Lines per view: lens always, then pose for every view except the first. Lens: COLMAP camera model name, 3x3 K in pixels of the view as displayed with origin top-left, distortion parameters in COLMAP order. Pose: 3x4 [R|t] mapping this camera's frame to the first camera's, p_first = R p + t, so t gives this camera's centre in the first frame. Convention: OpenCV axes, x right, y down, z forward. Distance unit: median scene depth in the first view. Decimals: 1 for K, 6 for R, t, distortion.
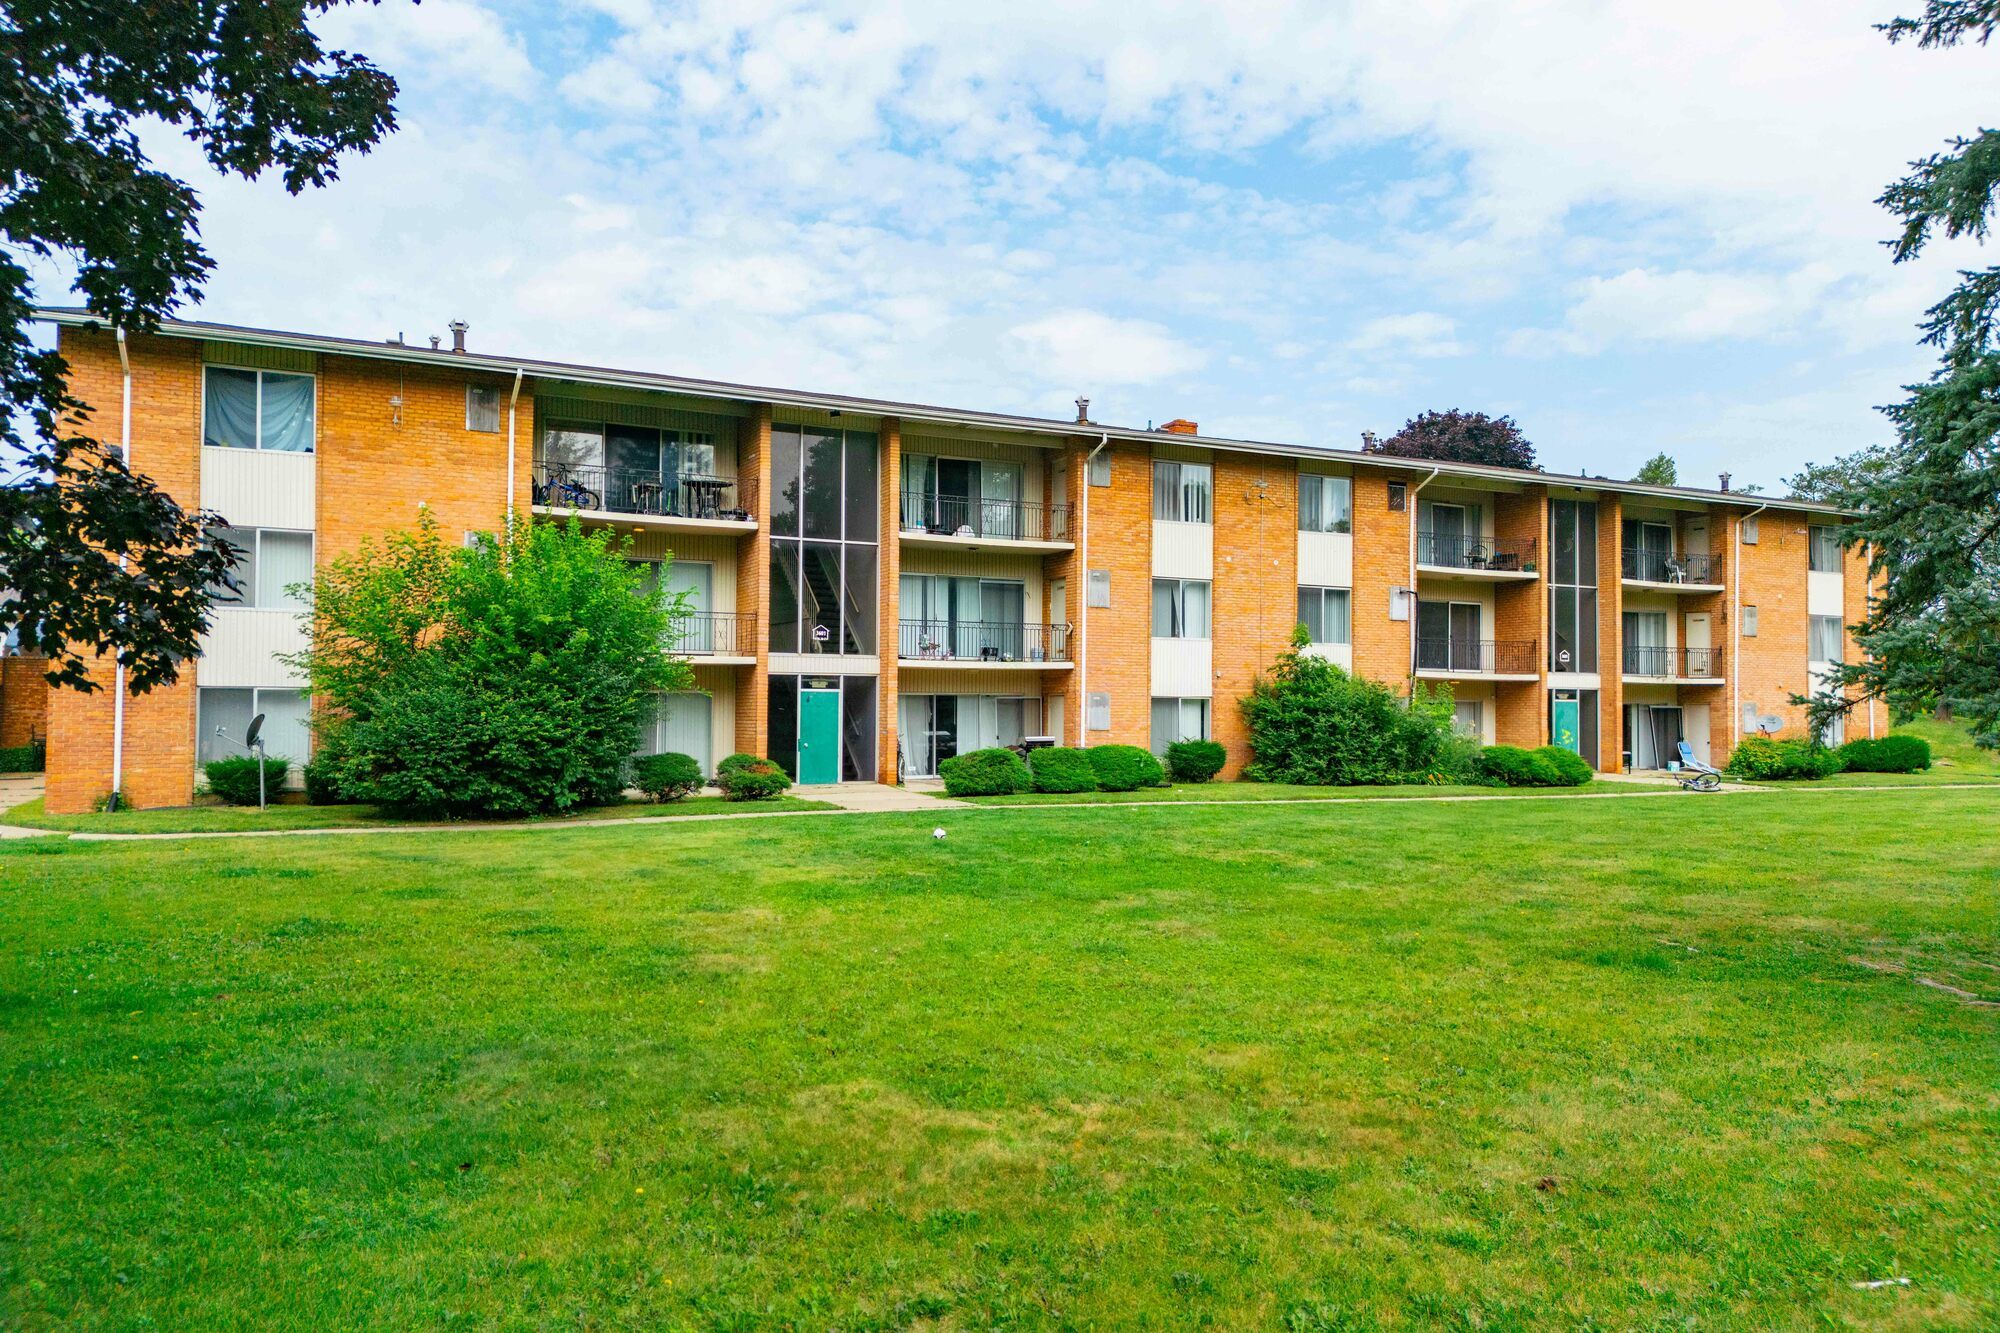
lens RADIAL K [[1433.3, 0, 1007.7], [0, 1433.3, 653.6], [0, 0, 1]] dist [0.047239, -0.037432]
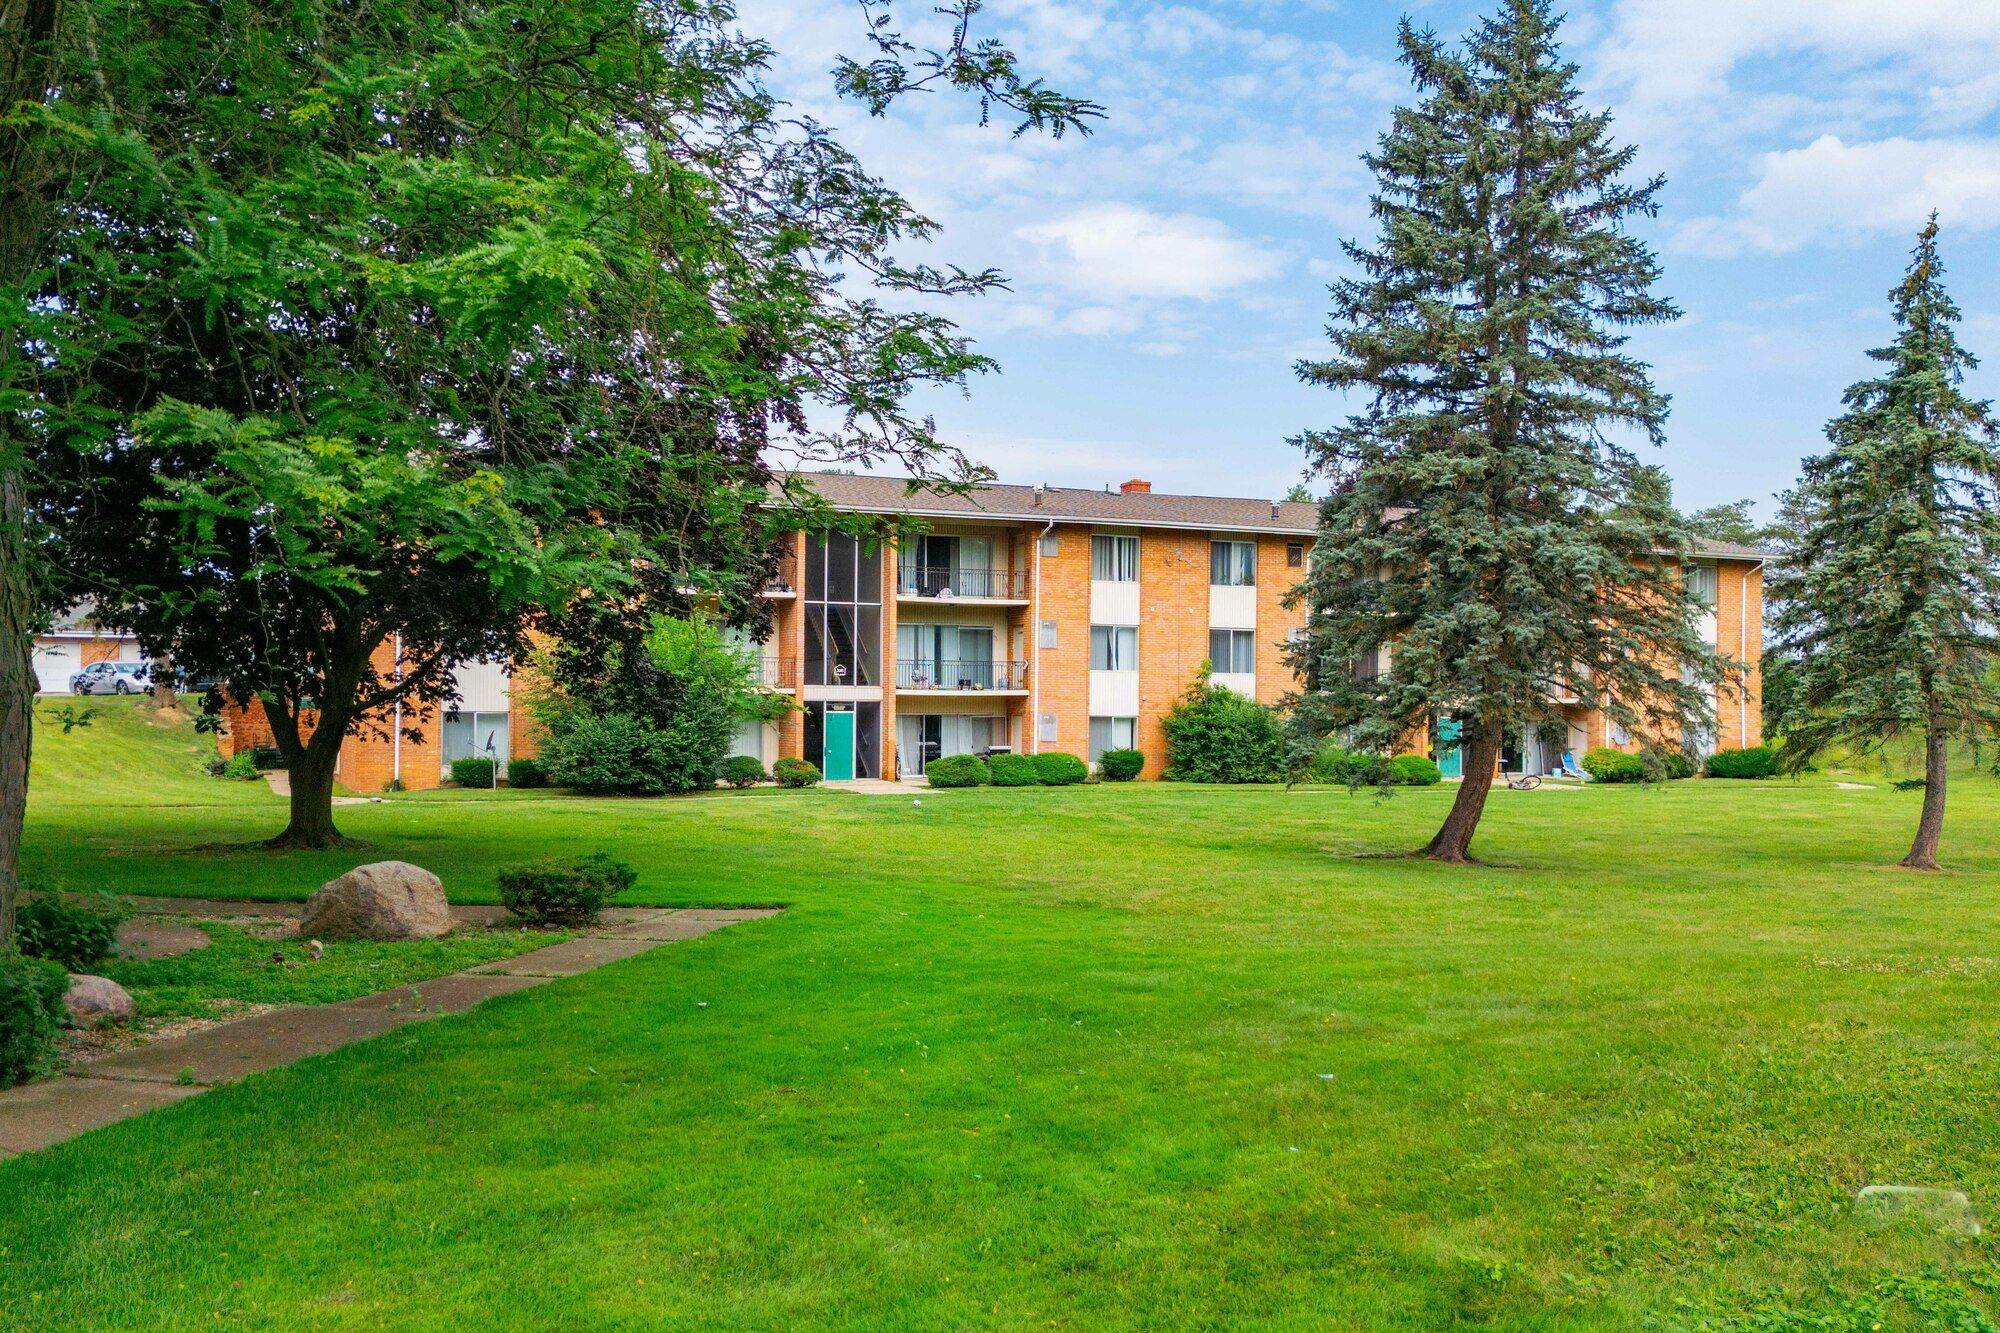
lens RADIAL K [[1433.3, 0, 987.2], [0, 1433.3, 675.8], [0, 0, 1]] dist [0.047239, -0.037432]
pose [[0.999839, 0.001008, -0.017916, 0.031223], [-0.000864, 0.999967, 0.008071, -0.018063], [0.017924, -0.008054, 0.999807, -0.329061]]
